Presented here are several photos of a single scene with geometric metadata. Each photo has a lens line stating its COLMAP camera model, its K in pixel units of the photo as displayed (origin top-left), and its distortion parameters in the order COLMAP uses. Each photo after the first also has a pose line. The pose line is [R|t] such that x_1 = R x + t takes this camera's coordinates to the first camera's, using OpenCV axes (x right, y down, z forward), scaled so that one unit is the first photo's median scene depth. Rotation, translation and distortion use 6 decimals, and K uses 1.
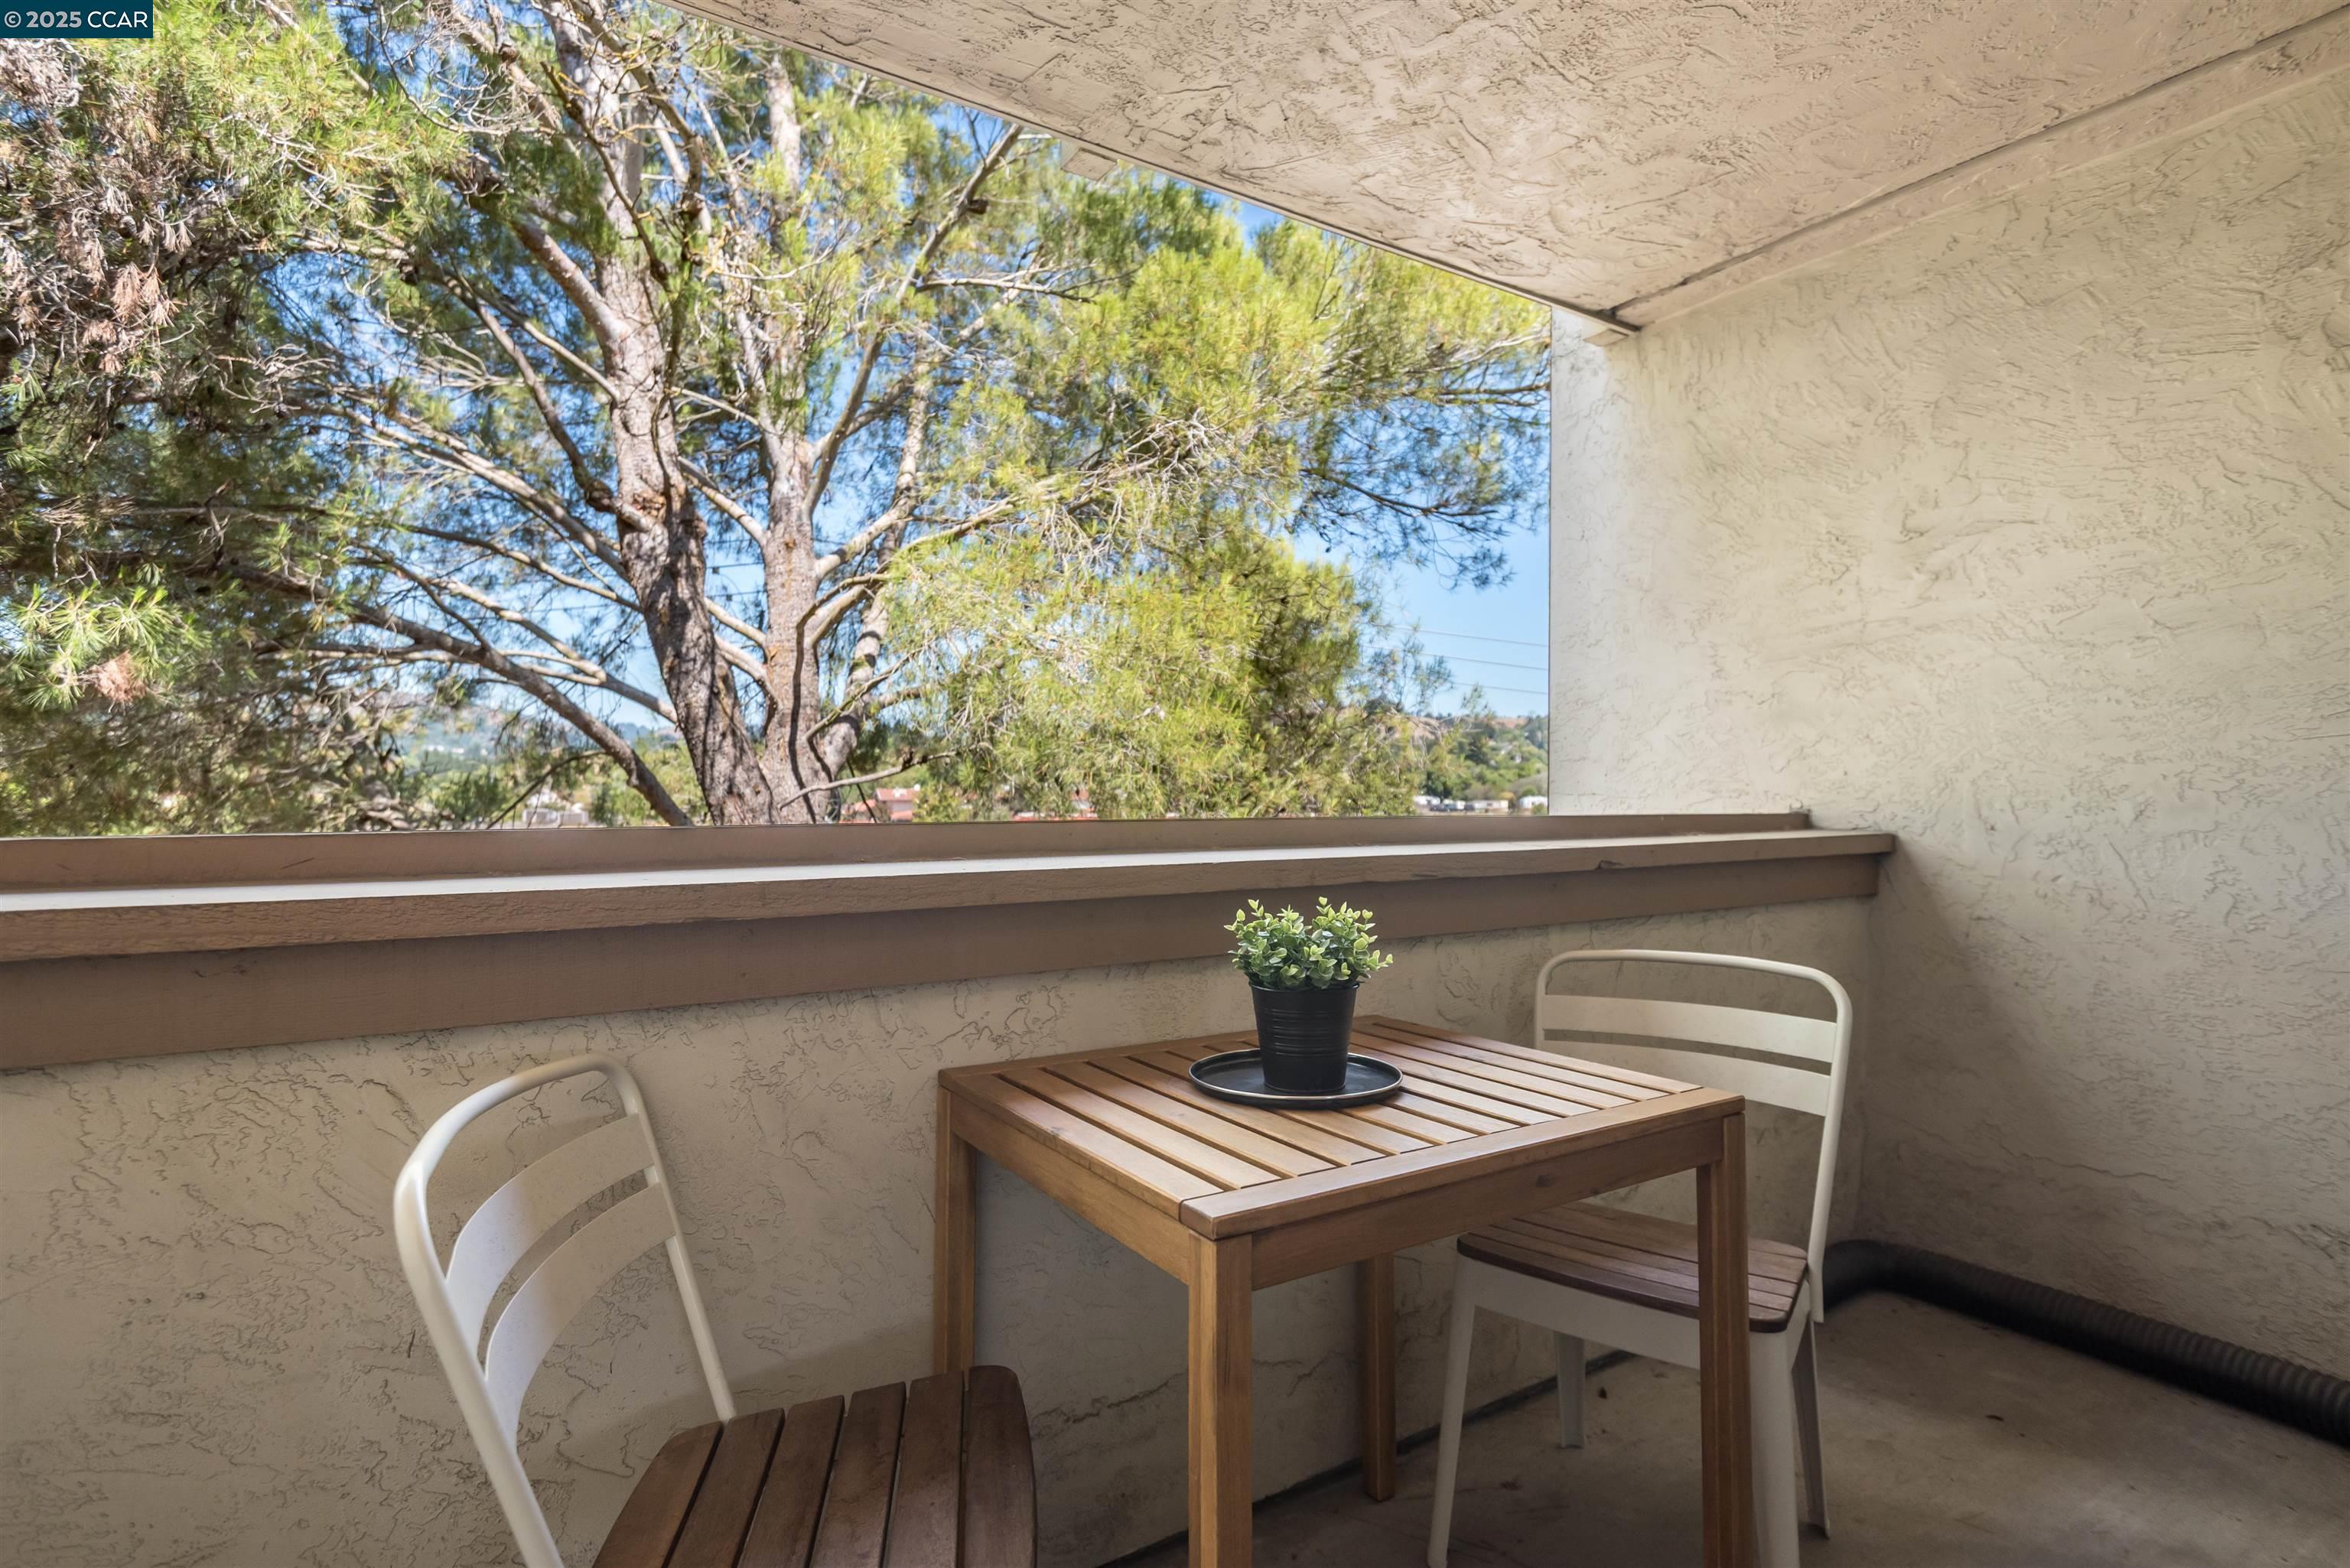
lens RADIAL K [[1186.0, 0, 1175.0], [0, 1186.0, 784.0], [0, 0, 1]] dist [-0.000566, -0.000145]
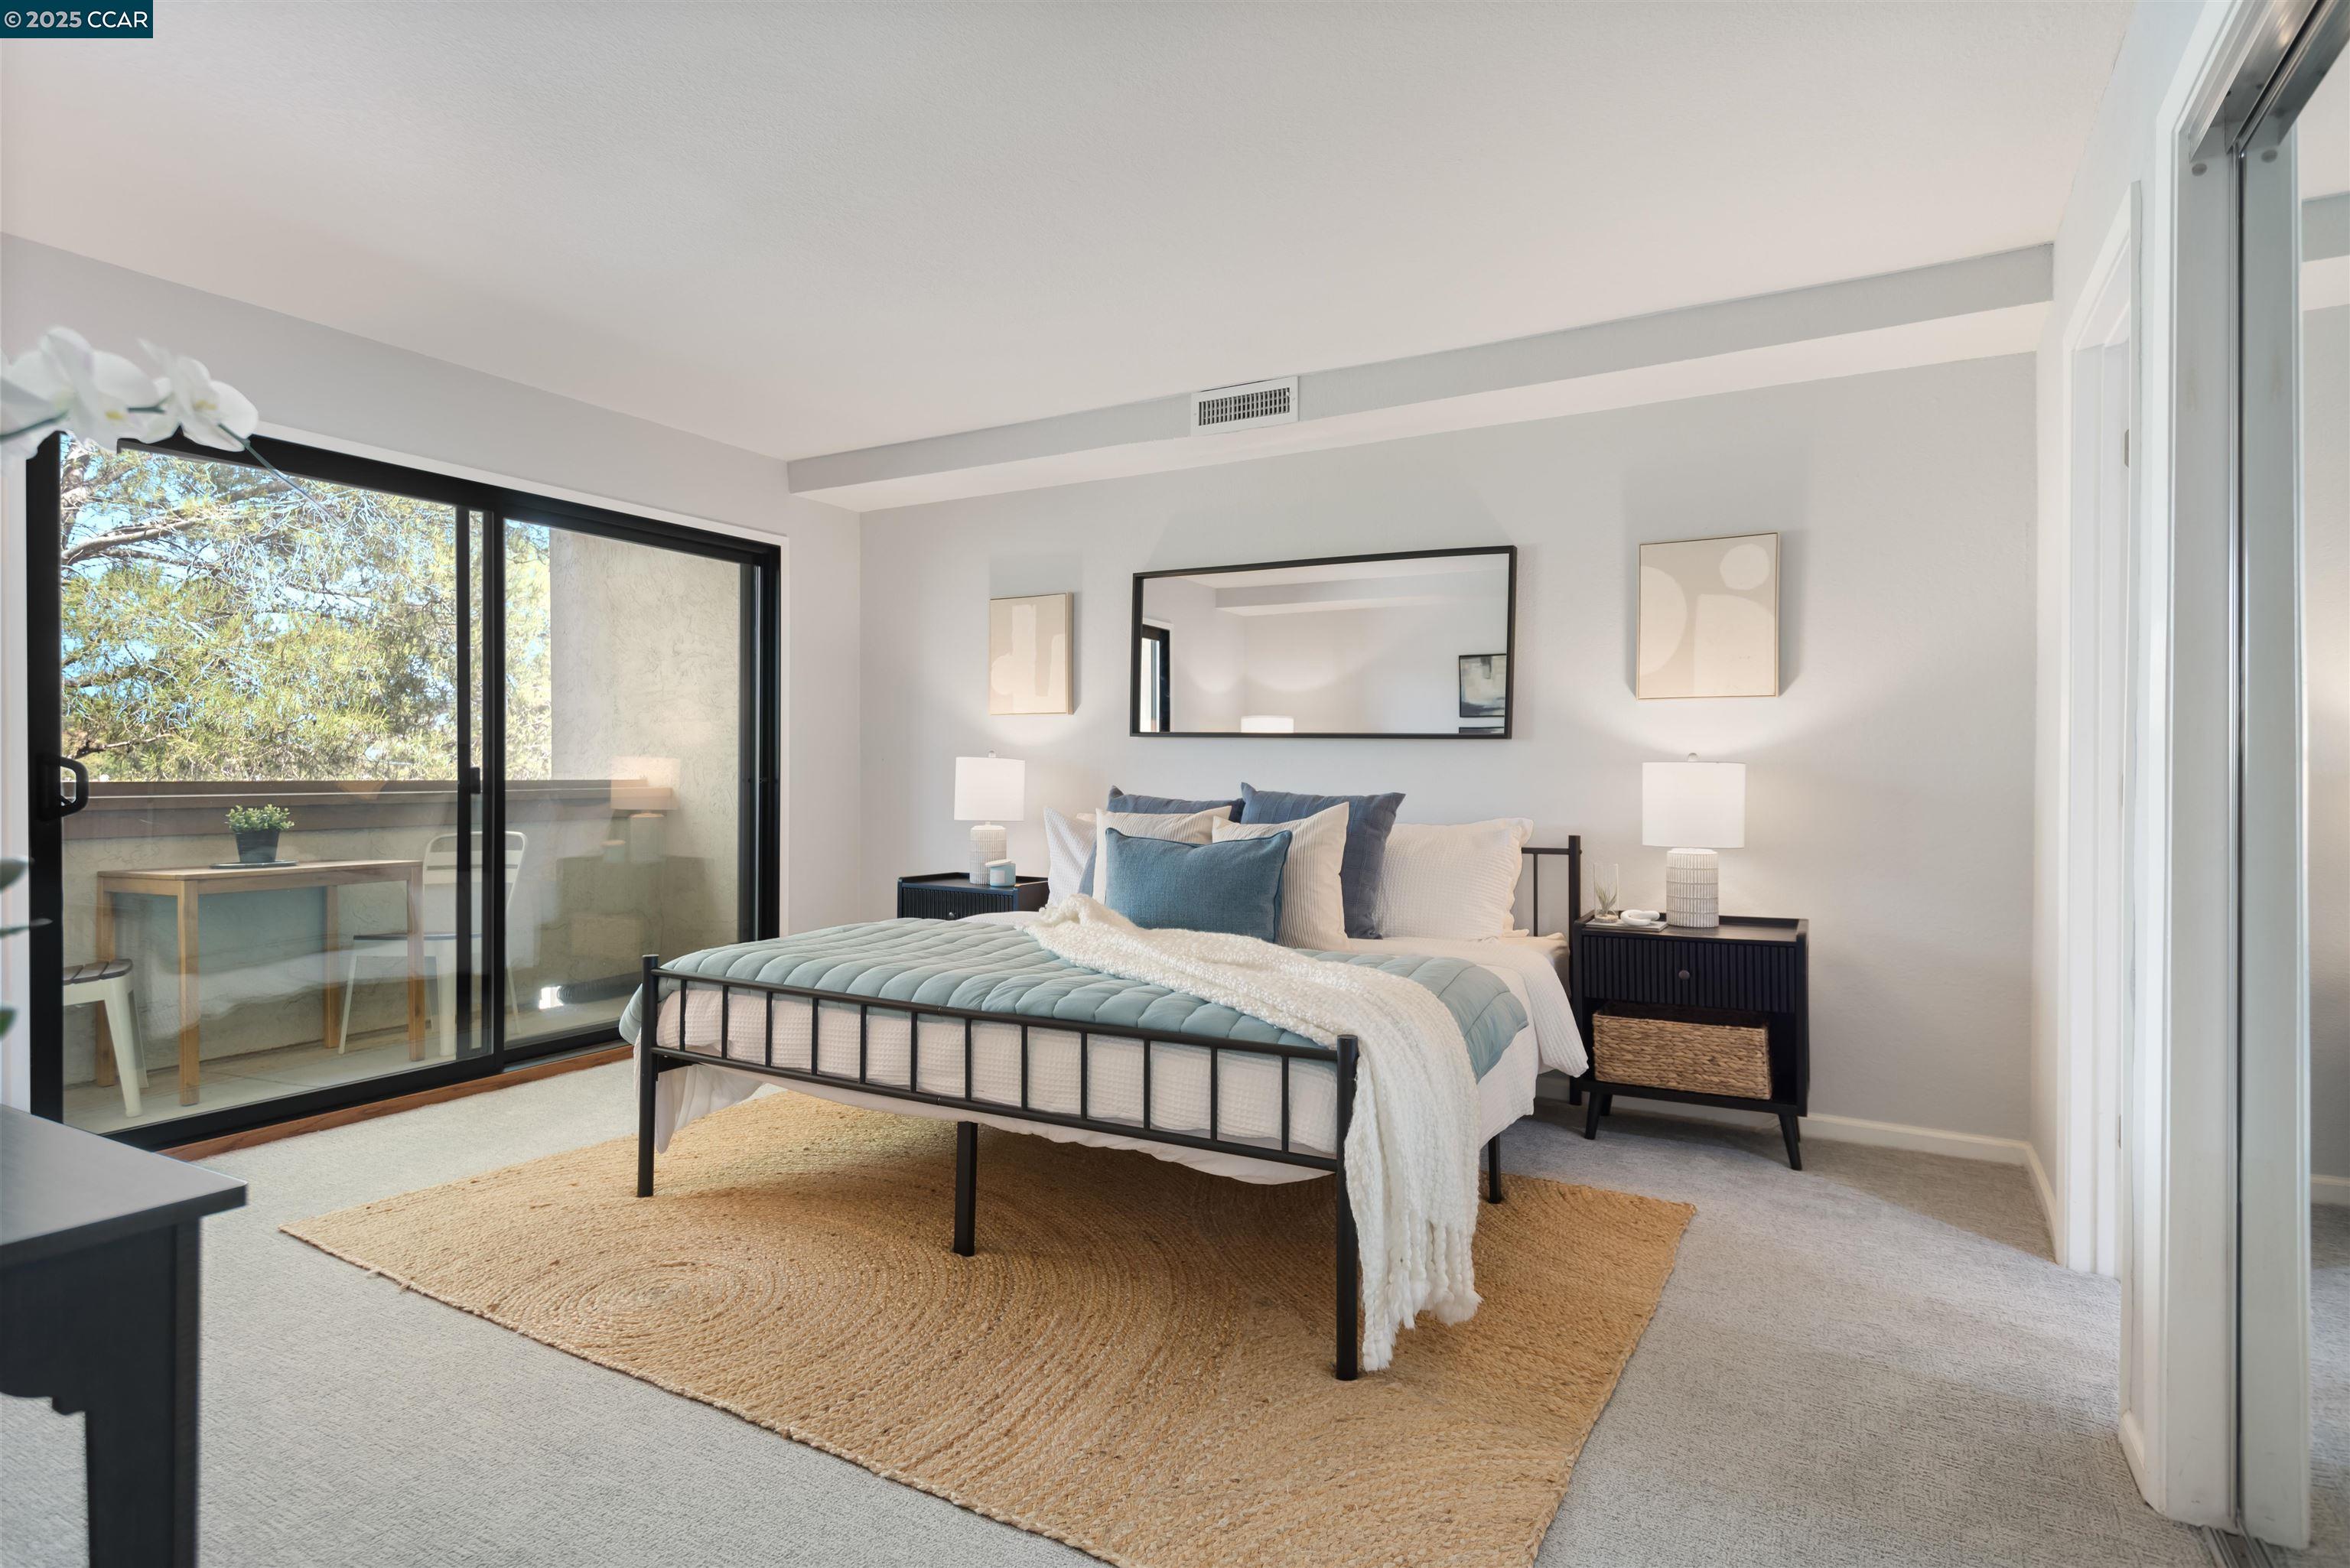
lens RADIAL K [[1236.6, 0, 1156.5], [0, 1236.6, 768.4], [0, 0, 1]] dist [0.047098, -0.029770]
pose [[0.888576, -0.000167, 0.458729, 0.329058], [-0.002069, 0.999988, 0.004373, -0.007523], [-0.458724, -0.004835, 0.888566, -1.391984]]
